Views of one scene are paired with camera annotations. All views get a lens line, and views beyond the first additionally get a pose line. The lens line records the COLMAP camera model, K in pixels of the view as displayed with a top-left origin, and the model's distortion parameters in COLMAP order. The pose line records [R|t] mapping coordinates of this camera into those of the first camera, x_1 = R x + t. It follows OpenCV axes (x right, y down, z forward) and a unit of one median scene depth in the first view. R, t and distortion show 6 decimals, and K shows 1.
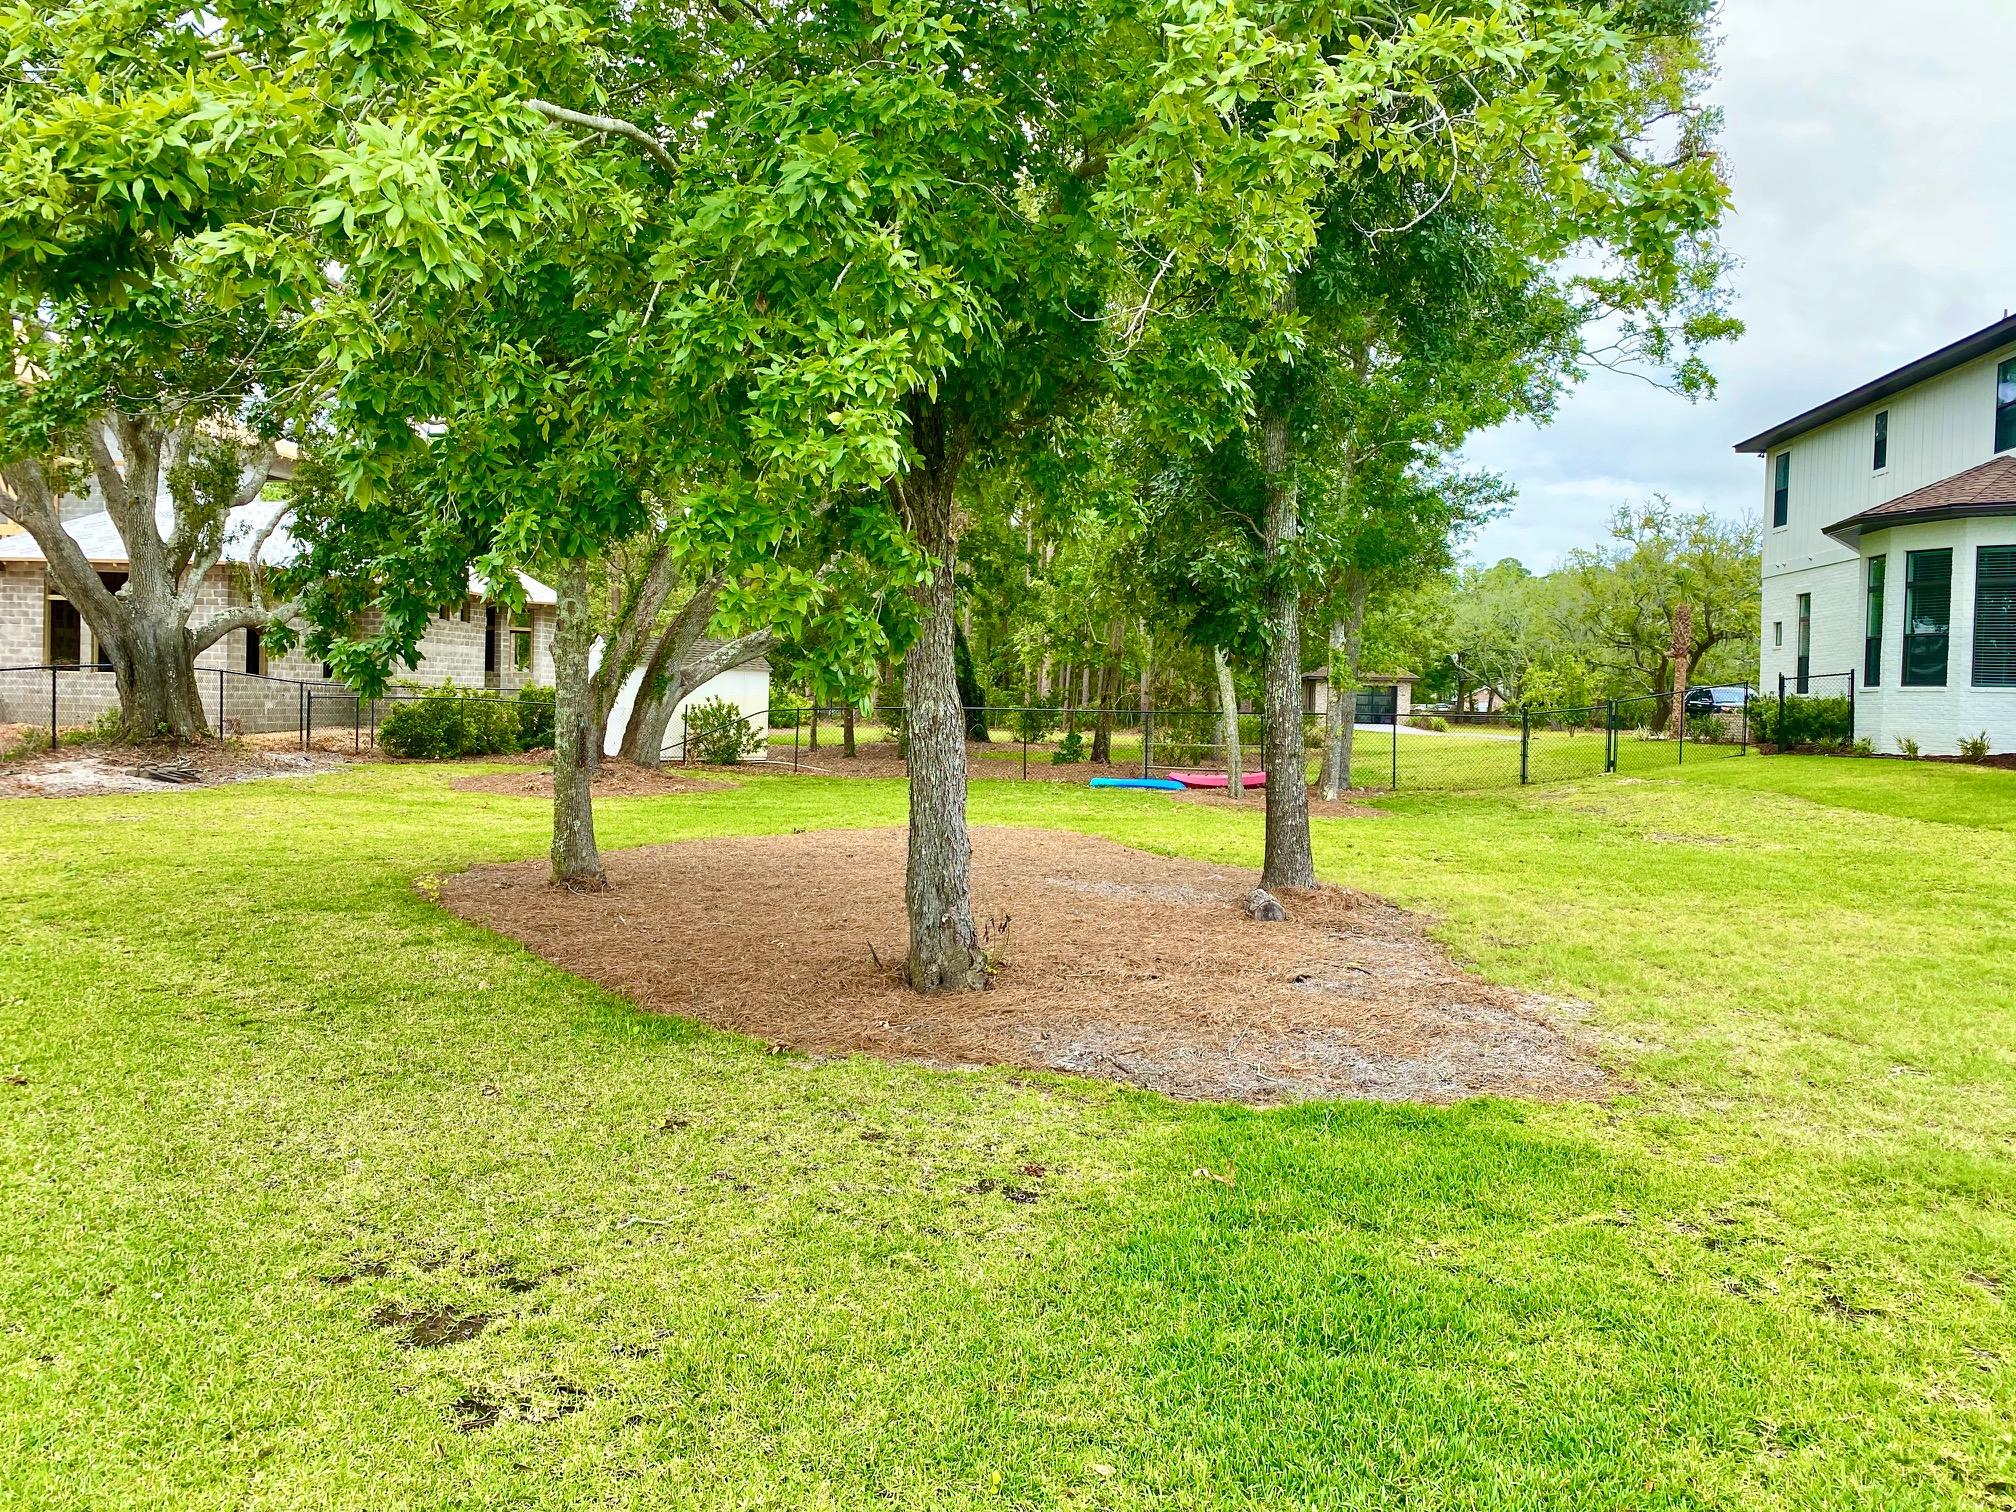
lens RADIAL K [[1518.1, 0, 1017.5], [0, 1518.1, 755.2], [0, 0, 1]] dist [-0.033037, -0.001313]
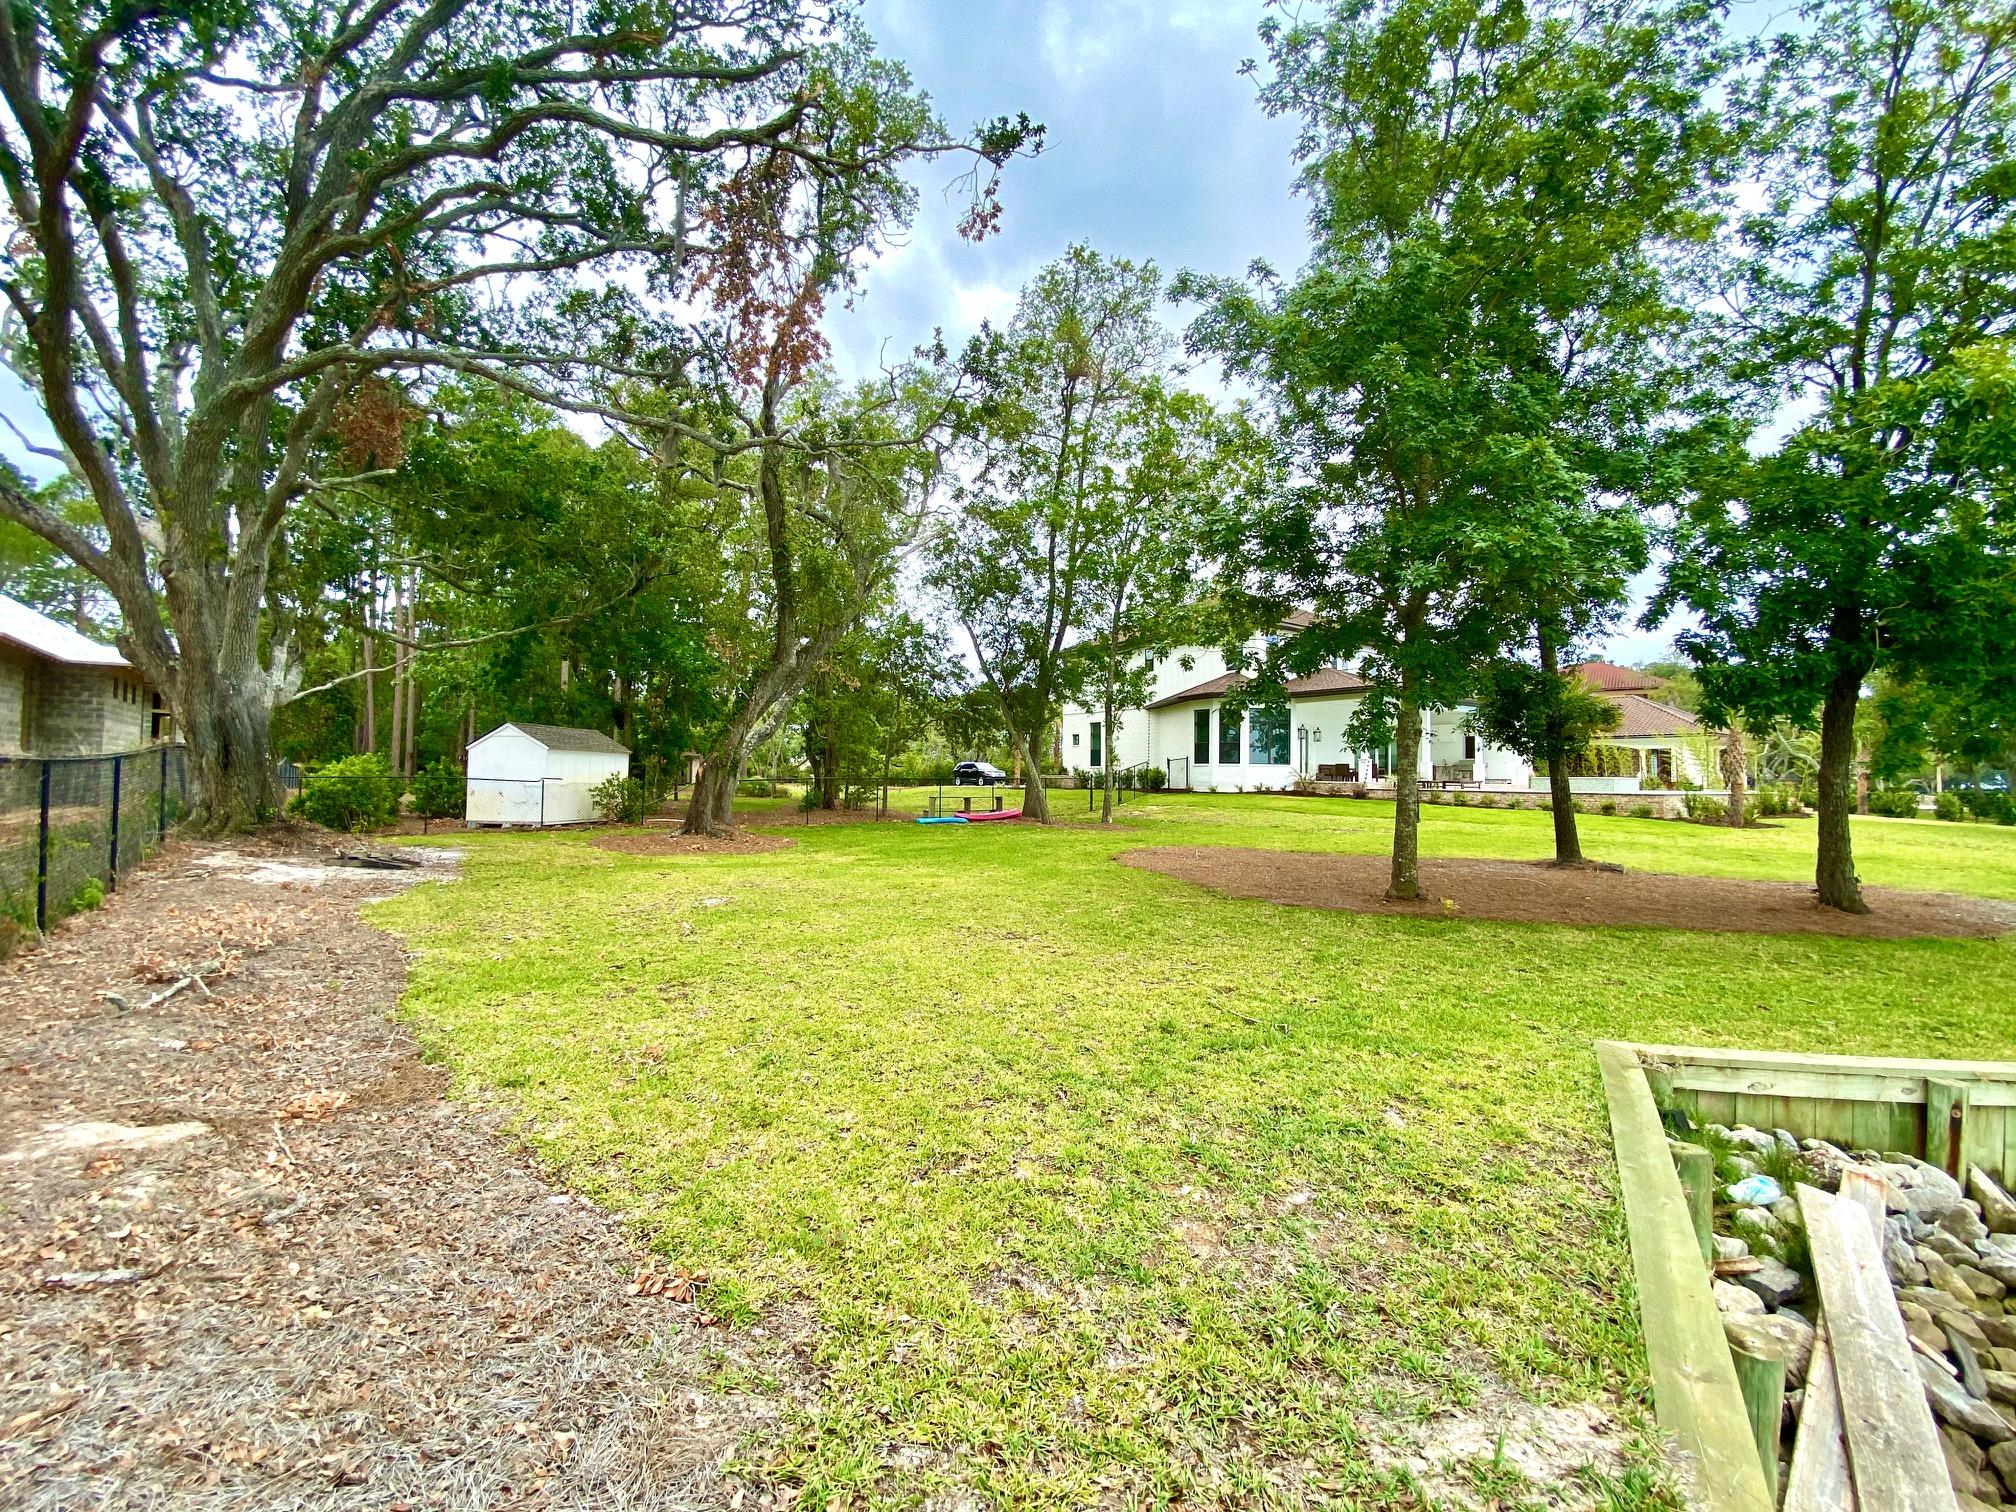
lens RADIAL K [[798.4, 0, 999.8], [0, 798.4, 762.6], [0, 0, 1]] dist [-0.018839, -0.008076]
pose [[0.705919, -0.001774, 0.708290, -0.590467], [0.030604, 0.999139, -0.028000, -0.022862], [-0.707631, 0.041442, 0.705366, 0.342938]]
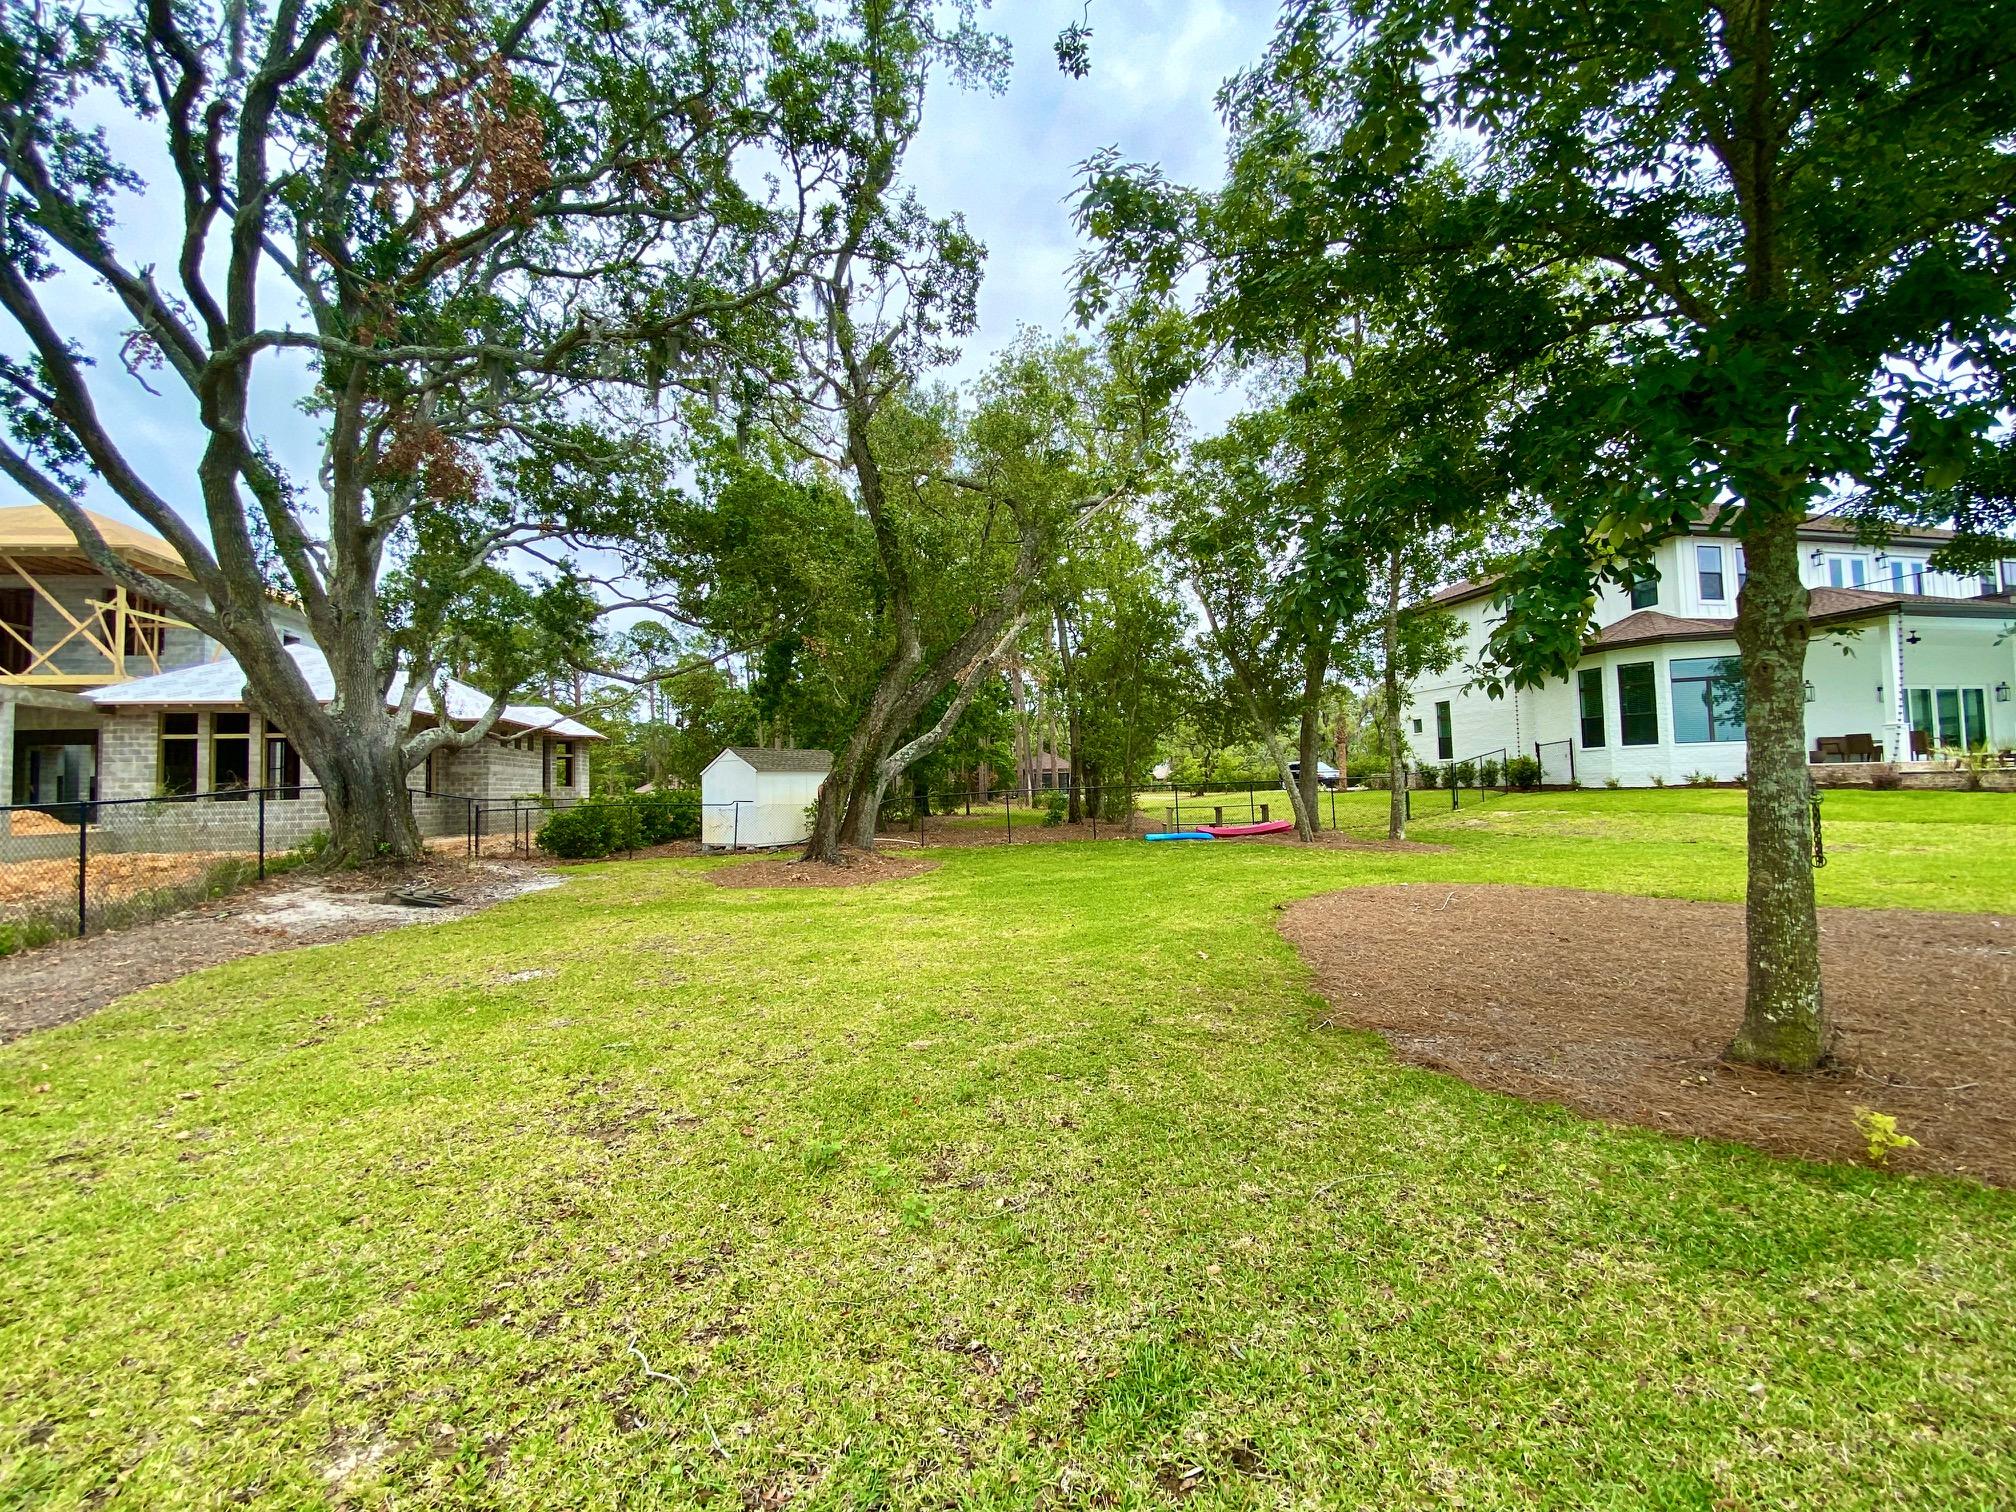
lens RADIAL K [[798.4, 0, 1006.2], [0, 798.4, 759.4], [0, 0, 1]] dist [-0.018839, -0.008076]
pose [[0.950166, -0.039585, 0.309222, -0.339273], [0.062339, 0.995998, -0.064051, -0.017785], [-0.305449, 0.080135, 0.948830, 0.385000]]
